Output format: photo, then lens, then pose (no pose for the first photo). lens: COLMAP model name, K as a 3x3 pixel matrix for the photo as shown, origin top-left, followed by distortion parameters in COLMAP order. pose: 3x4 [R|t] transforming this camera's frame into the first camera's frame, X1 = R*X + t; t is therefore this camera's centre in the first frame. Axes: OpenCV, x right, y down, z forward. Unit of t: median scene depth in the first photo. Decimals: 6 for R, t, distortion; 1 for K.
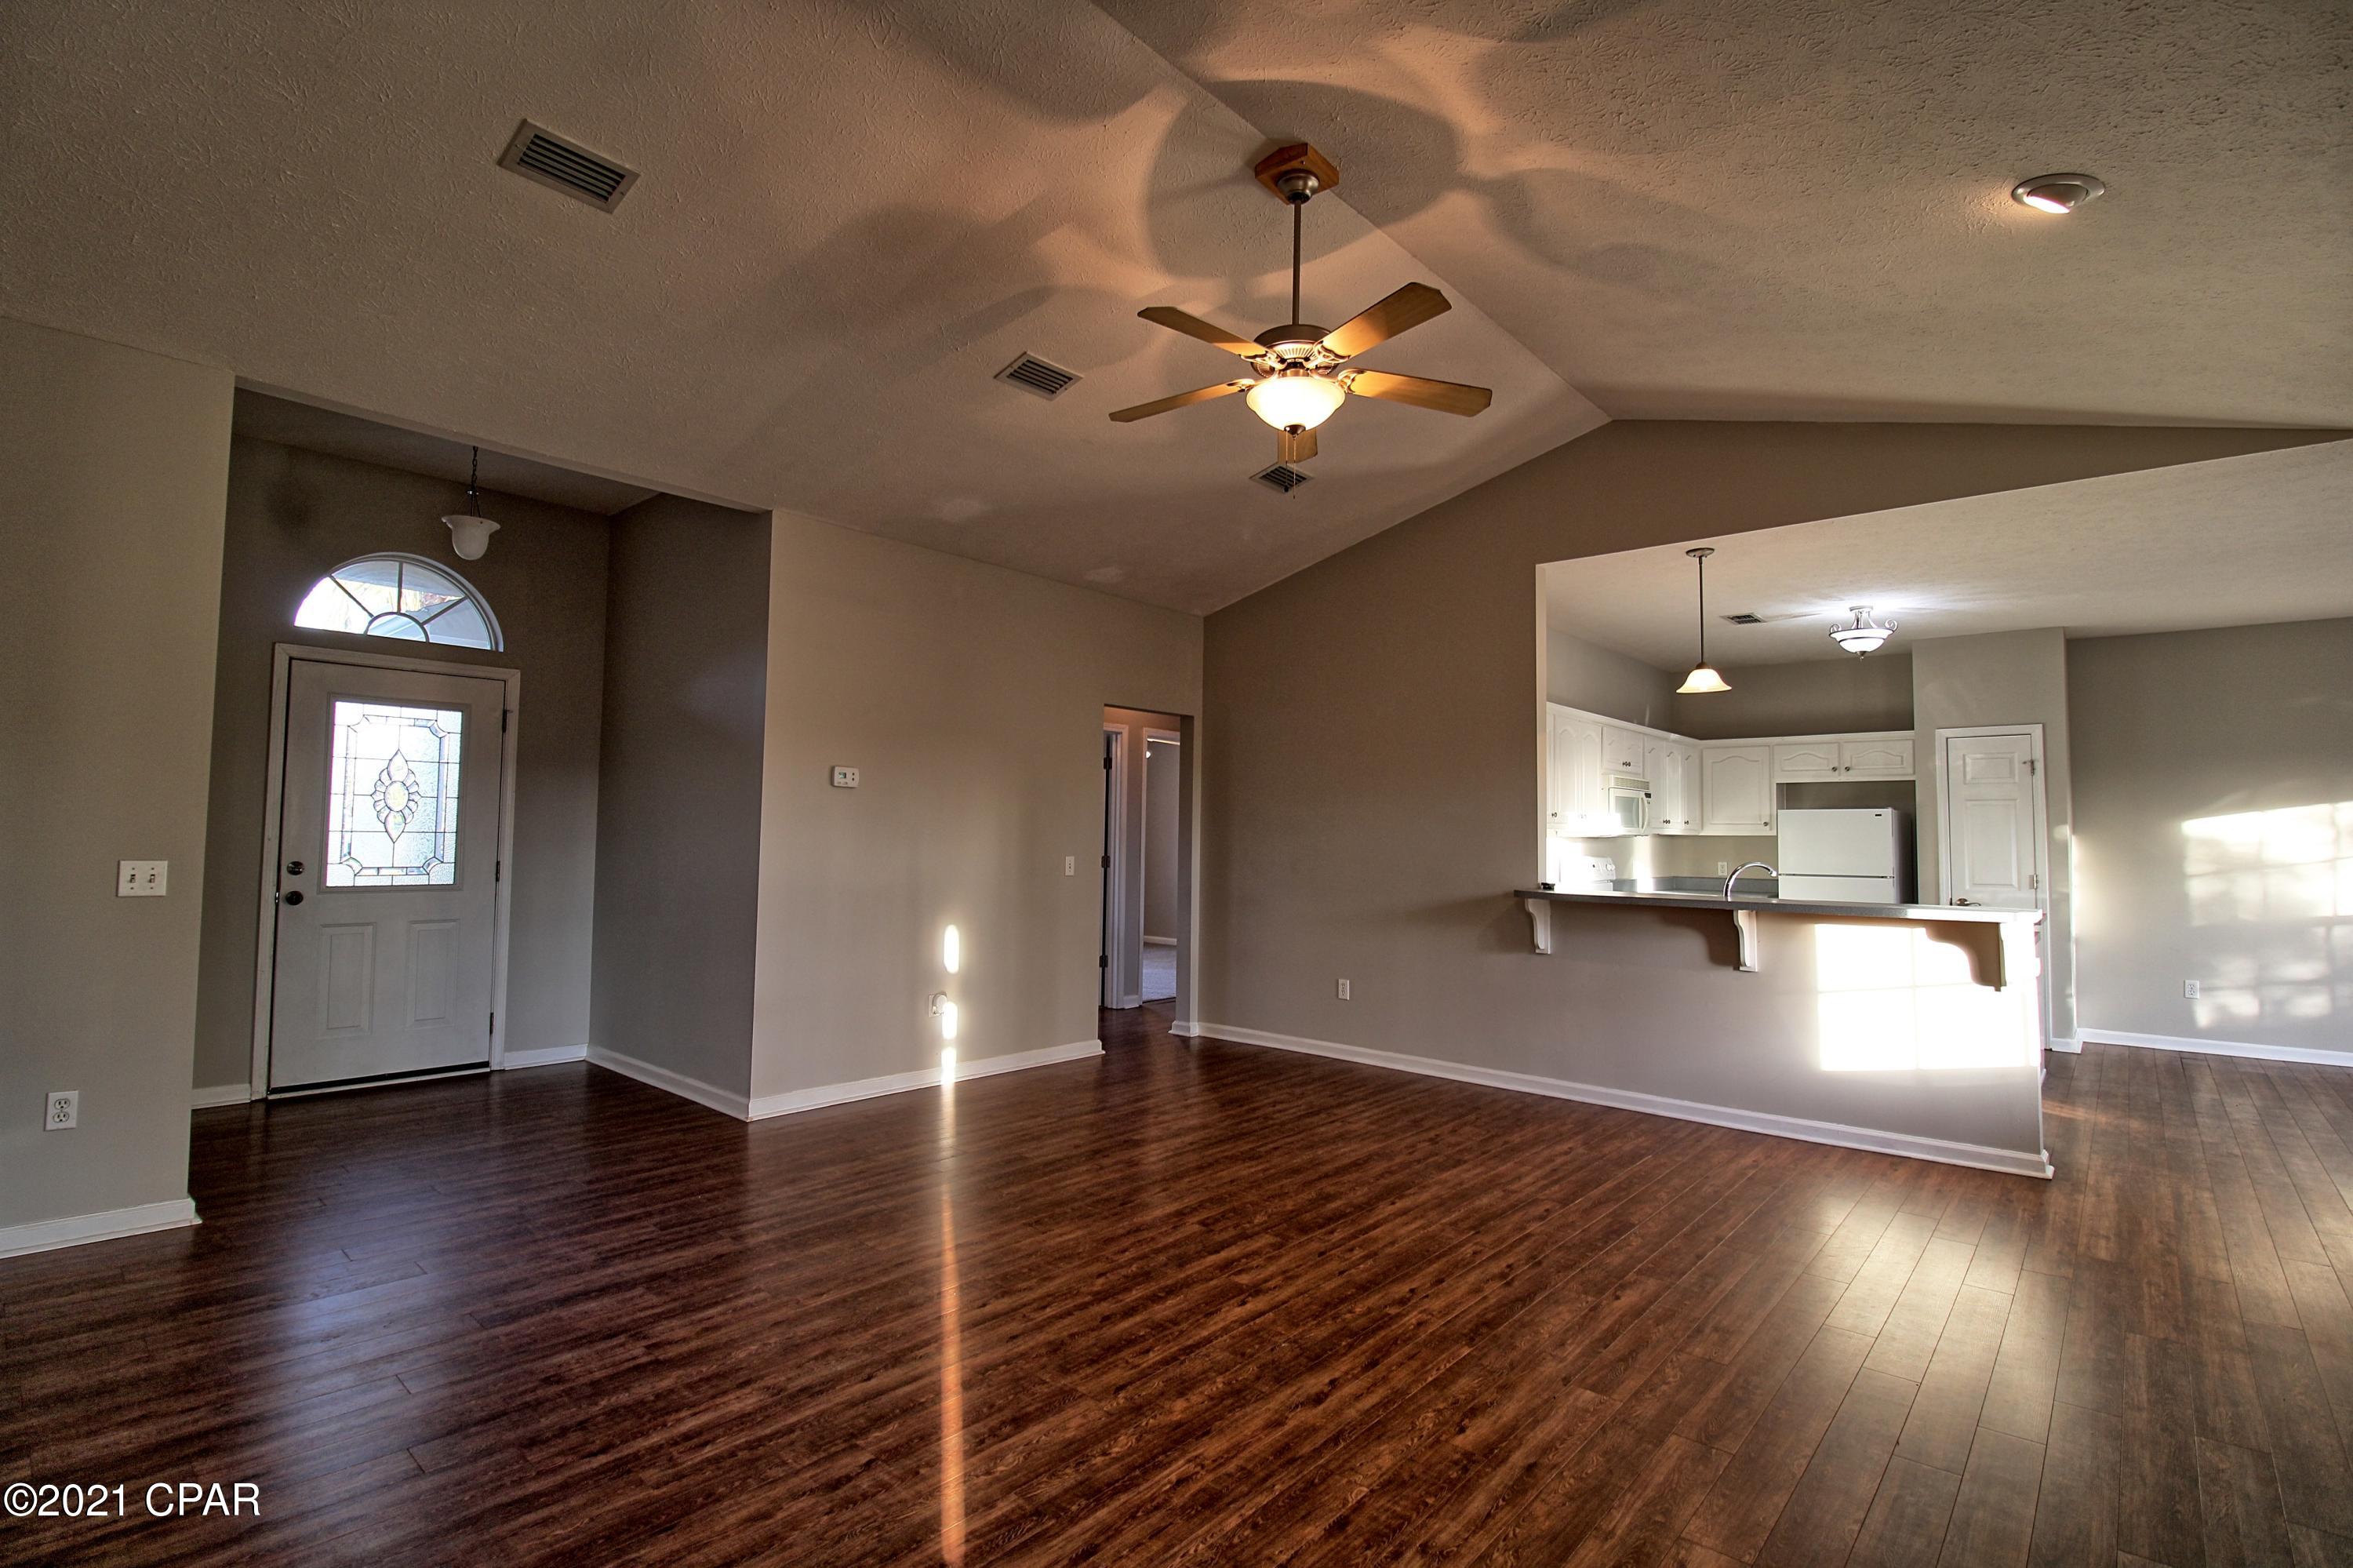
lens RADIAL K [[1083.9, 0, 1183.8], [0, 1083.9, 787.6], [0, 0, 1]] dist [-0.010399, -0.005731]
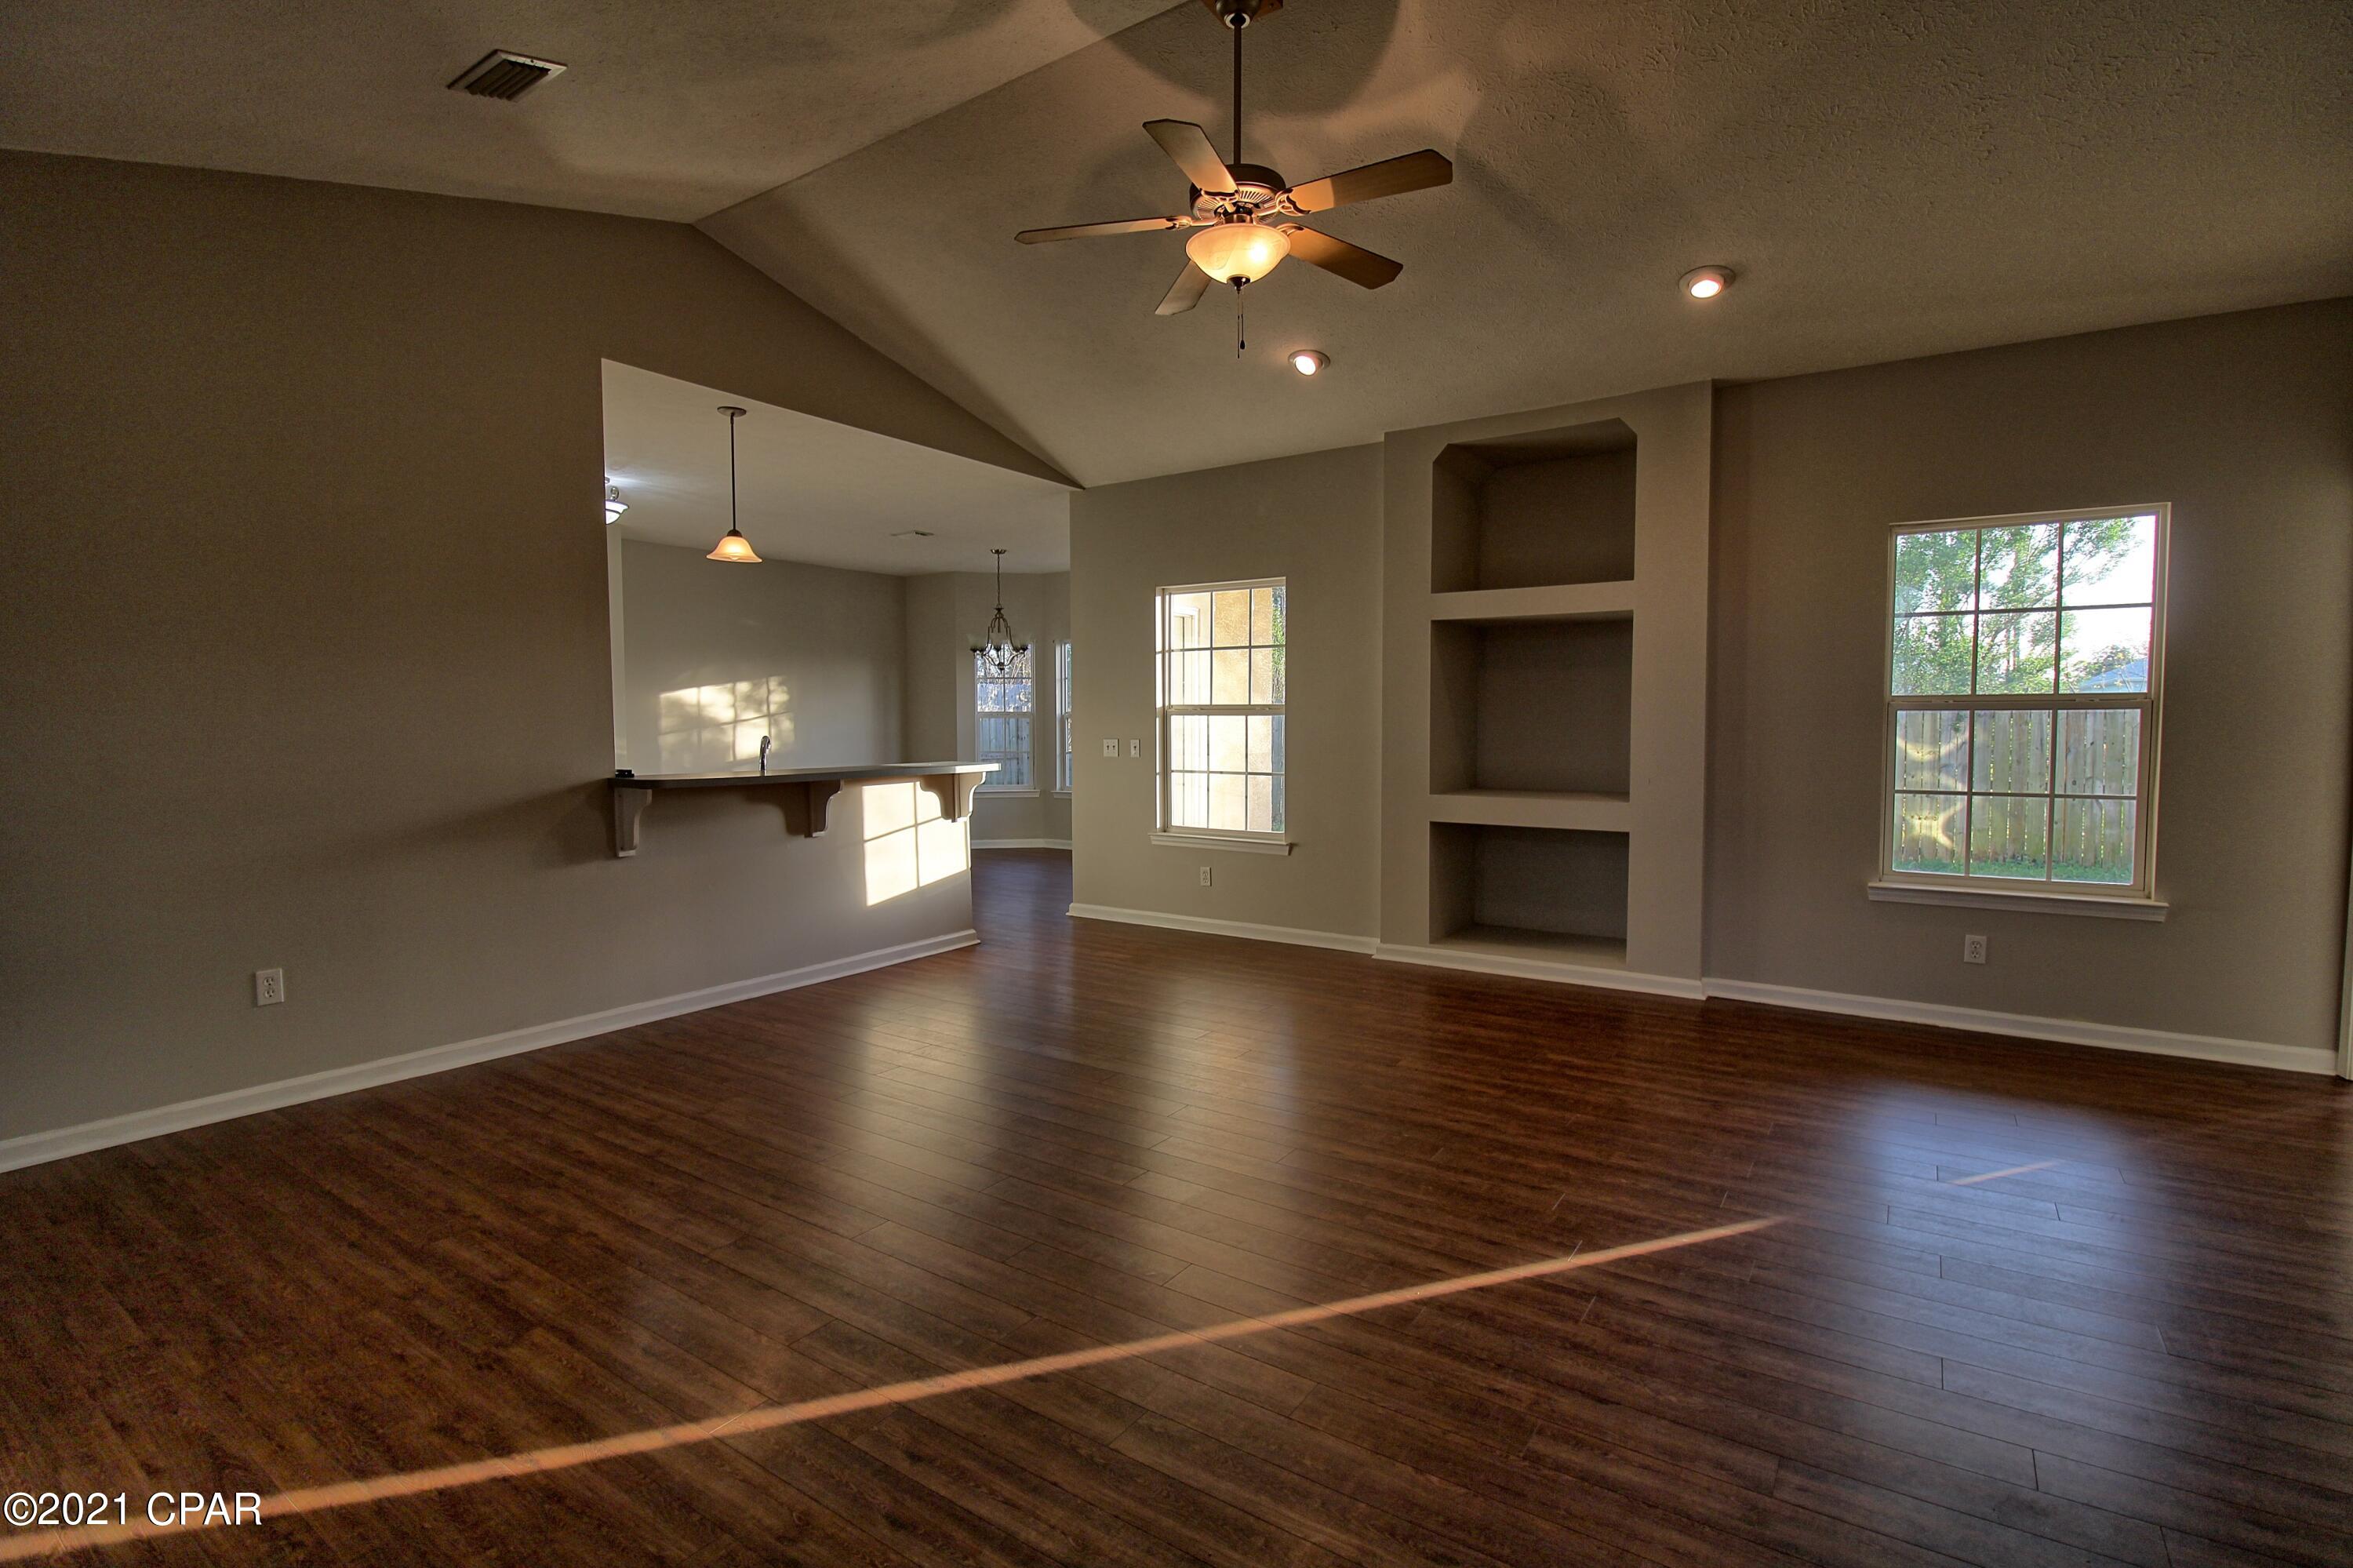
lens RADIAL K [[1083.9, 0, 1174.2], [0, 1083.9, 780.5], [0, 0, 1]] dist [-0.010399, -0.005731]
pose [[-0.114423, -0.073074, 0.990741, -0.792934], [-0.046807, 0.996580, 0.068099, 0.034895], [-0.992329, -0.038581, -0.117452, 1.066456]]
